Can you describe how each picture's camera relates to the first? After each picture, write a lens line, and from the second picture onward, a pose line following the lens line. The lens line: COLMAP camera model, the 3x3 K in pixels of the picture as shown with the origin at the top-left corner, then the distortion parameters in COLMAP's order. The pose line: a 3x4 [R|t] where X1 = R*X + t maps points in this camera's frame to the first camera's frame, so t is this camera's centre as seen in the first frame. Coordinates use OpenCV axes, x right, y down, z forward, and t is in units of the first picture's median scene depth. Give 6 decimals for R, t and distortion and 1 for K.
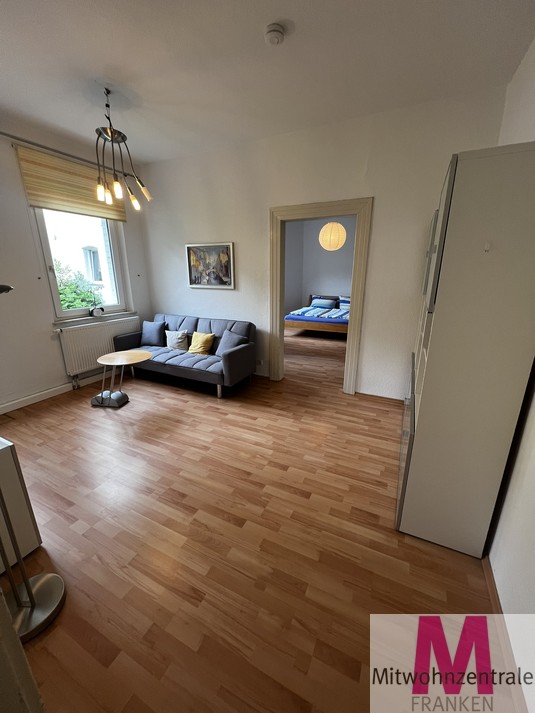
lens RADIAL K [[289.7, 0, 267.5], [0, 289.7, 356.5], [0, 0, 1]] dist [-0.001424, -0.000307]
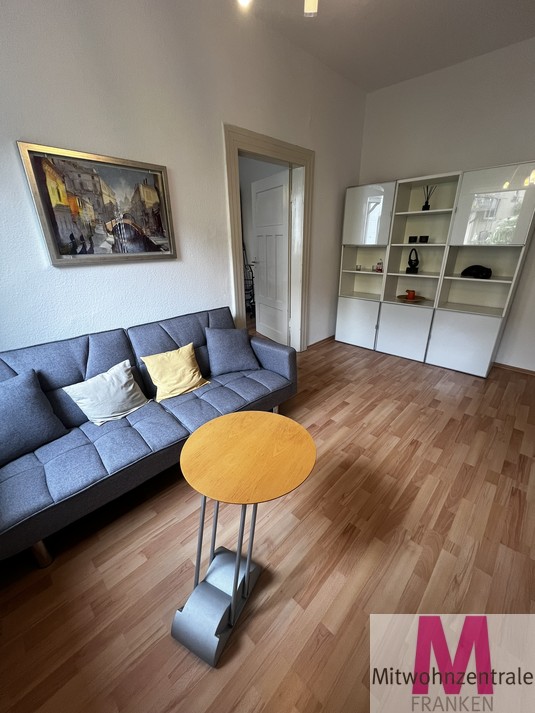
lens RADIAL K [[289.7, 0, 267.5], [0, 289.7, 356.5], [0, 0, 1]] dist [-0.001424, -0.000307]
pose [[0.294801, -0.361447, 0.884561, -0.663627], [0.283656, 0.917076, 0.280198, -0.176026], [-0.912486, 0.168309, 0.372882, 0.703266]]
